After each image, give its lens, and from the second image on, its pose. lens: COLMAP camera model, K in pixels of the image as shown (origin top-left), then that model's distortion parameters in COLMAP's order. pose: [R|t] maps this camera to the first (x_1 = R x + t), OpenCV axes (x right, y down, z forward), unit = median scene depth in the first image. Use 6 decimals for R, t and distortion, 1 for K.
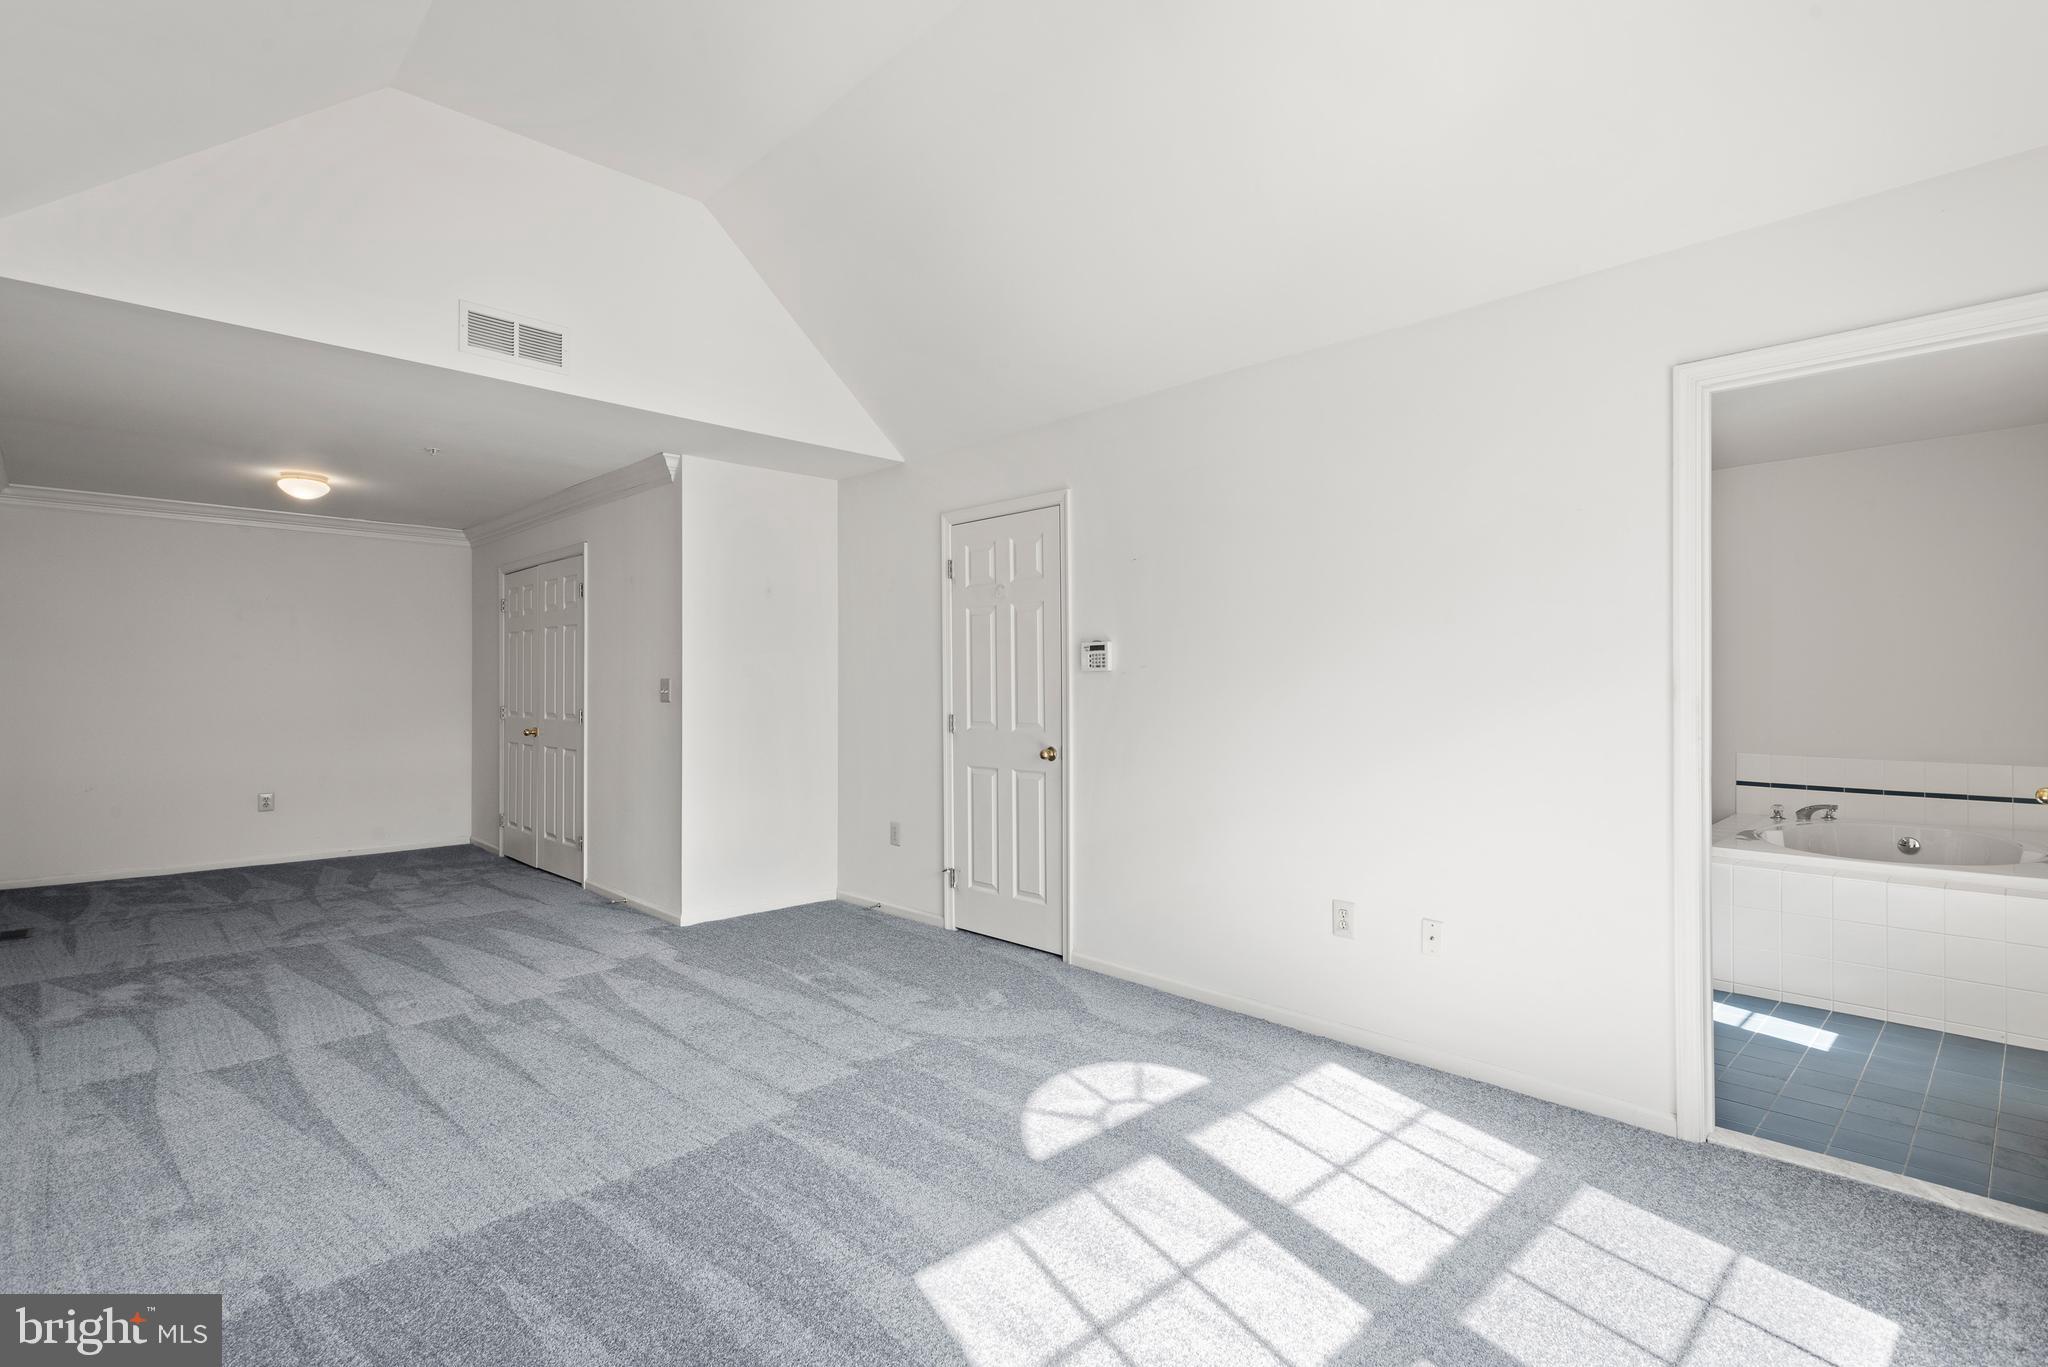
lens RADIAL K [[966.0, 0, 1039.2], [0, 966.0, 687.9], [0, 0, 1]] dist [0.016879, -0.004617]
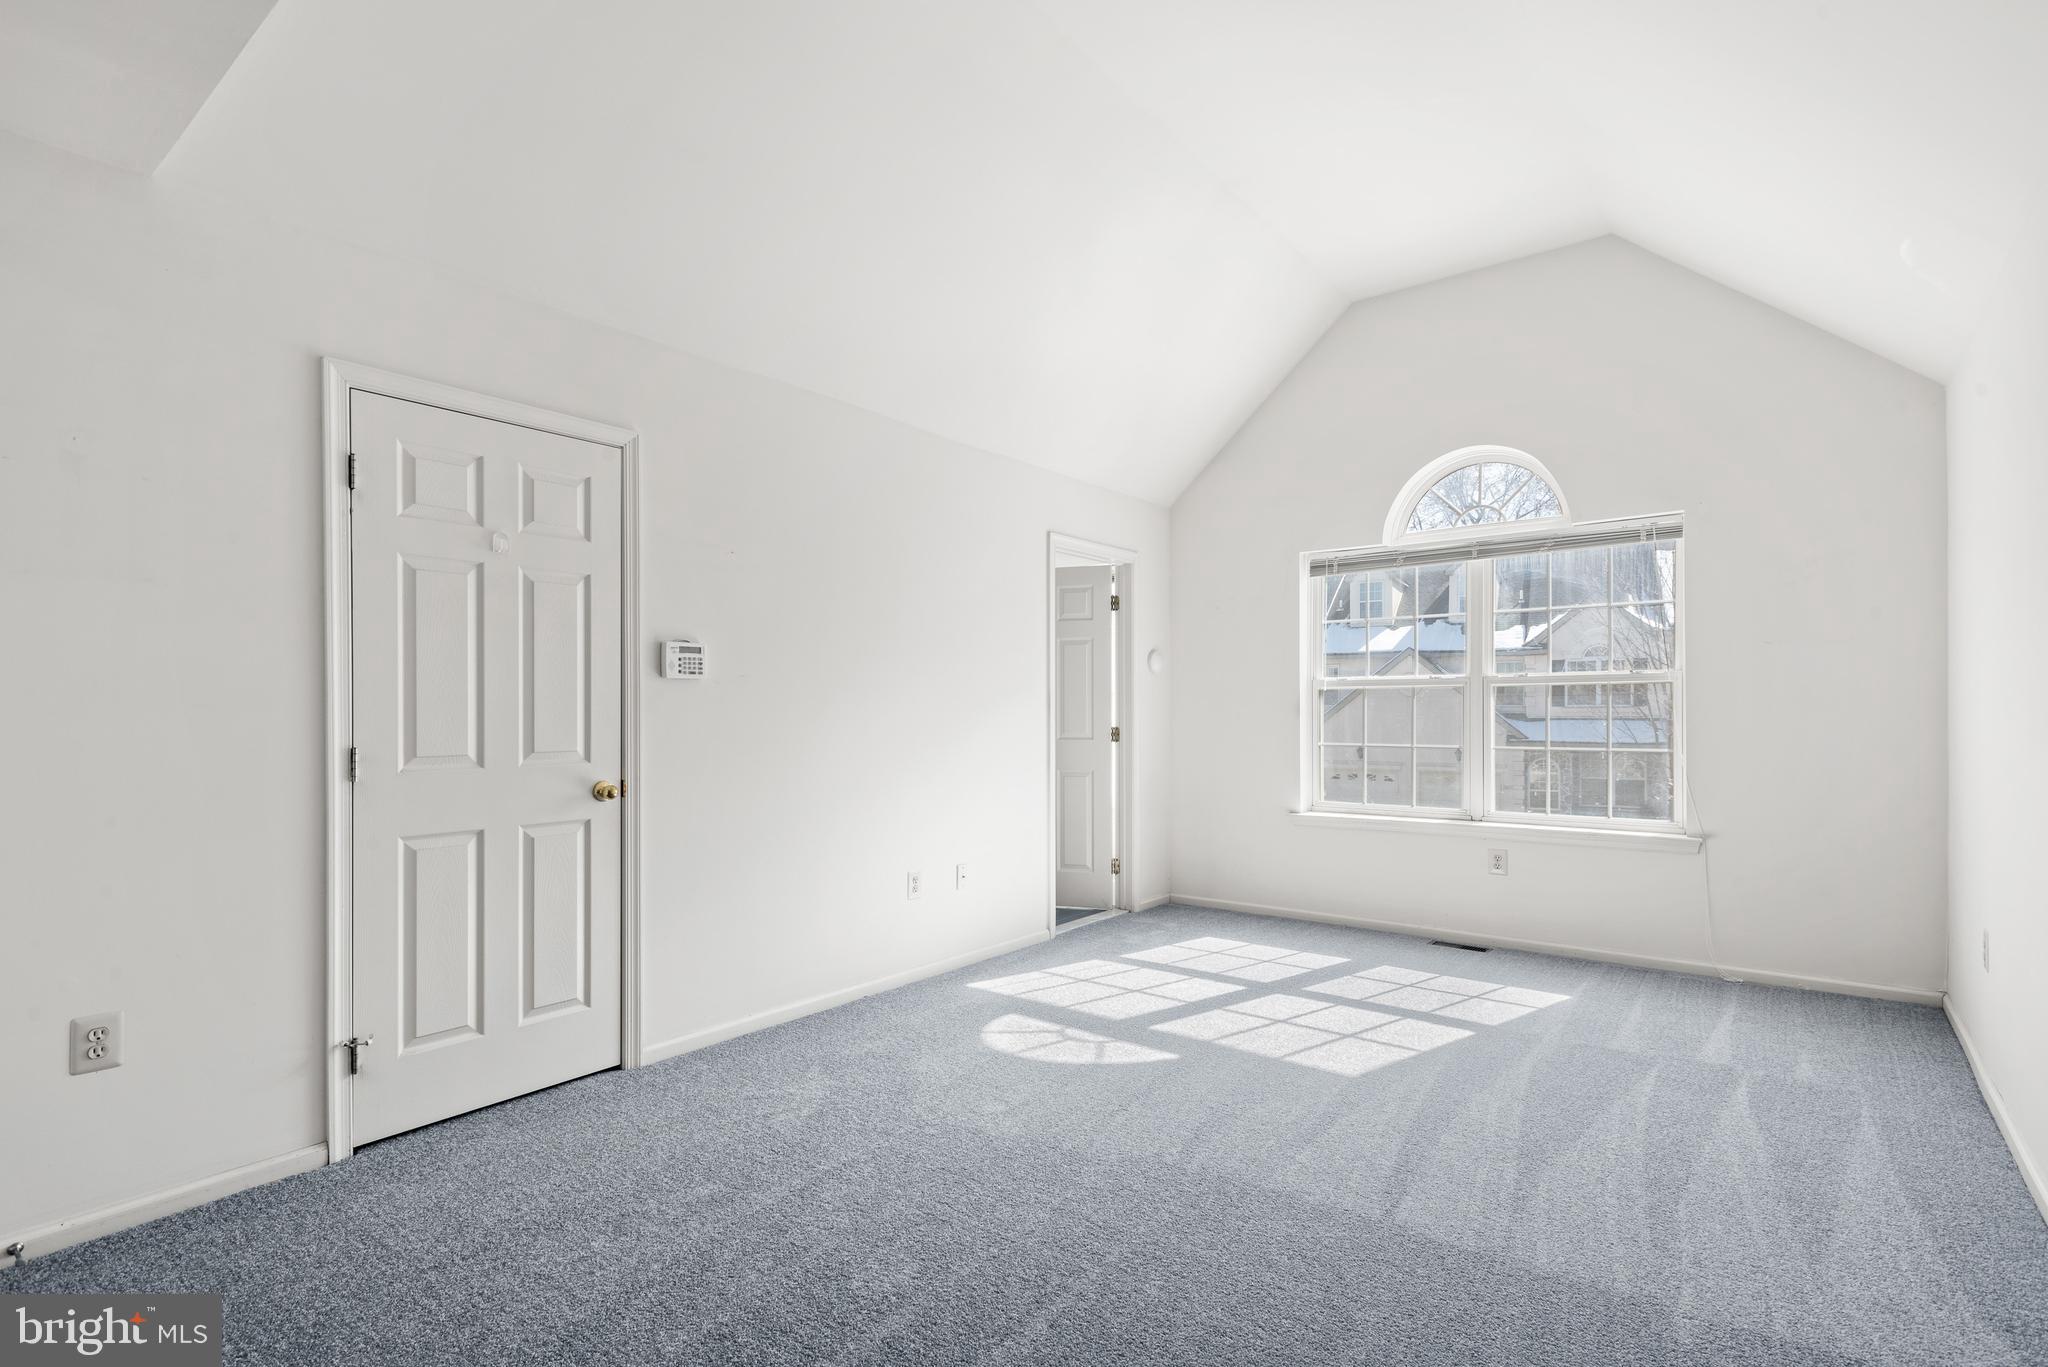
lens RADIAL K [[966.0, 0, 1017.4], [0, 966.0, 697.6], [0, 0, 1]] dist [0.016879, -0.004617]
pose [[-0.120478, 0.009574, 0.992670, -1.120318], [-0.003487, 0.999943, -0.010067, 0.008455], [-0.992710, -0.004675, -0.120438, 1.194199]]
